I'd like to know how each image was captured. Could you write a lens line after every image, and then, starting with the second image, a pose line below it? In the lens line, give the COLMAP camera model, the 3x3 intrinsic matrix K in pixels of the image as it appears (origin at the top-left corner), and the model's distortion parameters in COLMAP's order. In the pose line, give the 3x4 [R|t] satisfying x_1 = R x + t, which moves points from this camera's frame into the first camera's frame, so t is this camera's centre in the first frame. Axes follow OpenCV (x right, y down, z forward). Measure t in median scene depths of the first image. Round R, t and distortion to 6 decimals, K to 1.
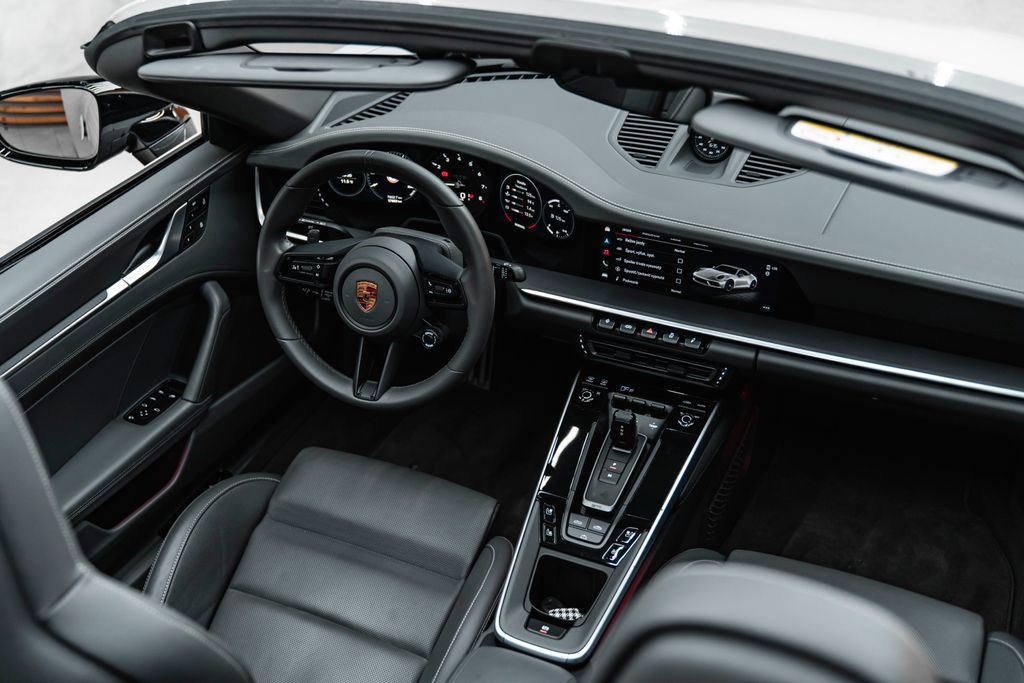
lens RADIAL K [[1190.5, 0, 512.0], [0, 1190.5, 341.5], [0, 0, 1]] dist [0.010053, 0.004019]
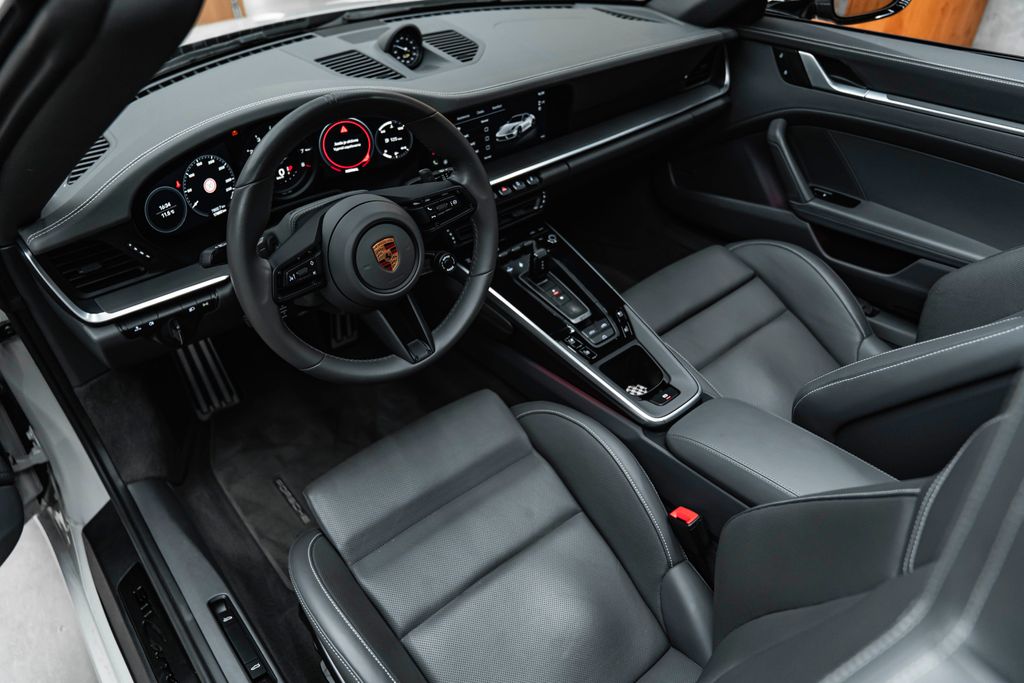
lens RADIAL K [[692.6, 0, 512.0], [0, 692.6, 341.5], [0, 0, 1]] dist [-0.028806, 0.002141]
pose [[0.437265, -0.541466, 0.718063, -0.472465], [0.511731, 0.806382, 0.296445, -0.088633], [-0.739547, 0.237830, 0.629688, 0.586085]]
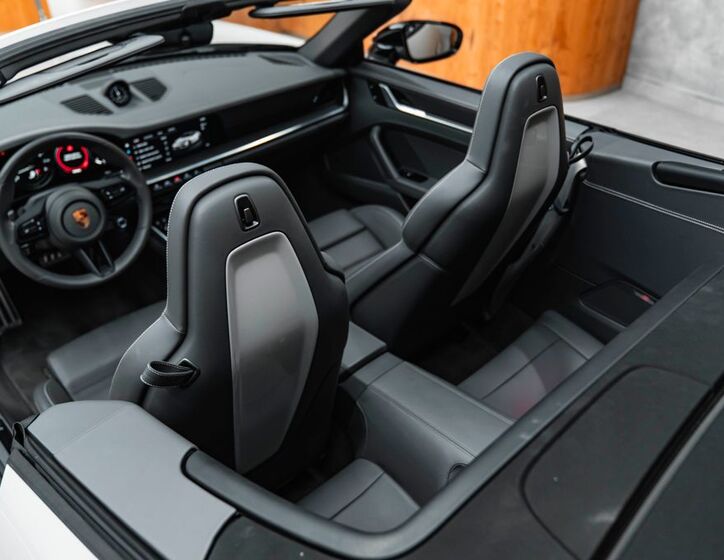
lens RADIAL K [[677.4, 0, 362.0], [0, 677.4, 280.0], [0, 0, 1]] dist [-0.018429, -0.014604]
pose [[0.396768, -0.519509, 0.756760, -0.705553], [0.527057, 0.803918, 0.275548, -0.021260], [-0.751523, 0.289527, 0.592779, 0.145518]]
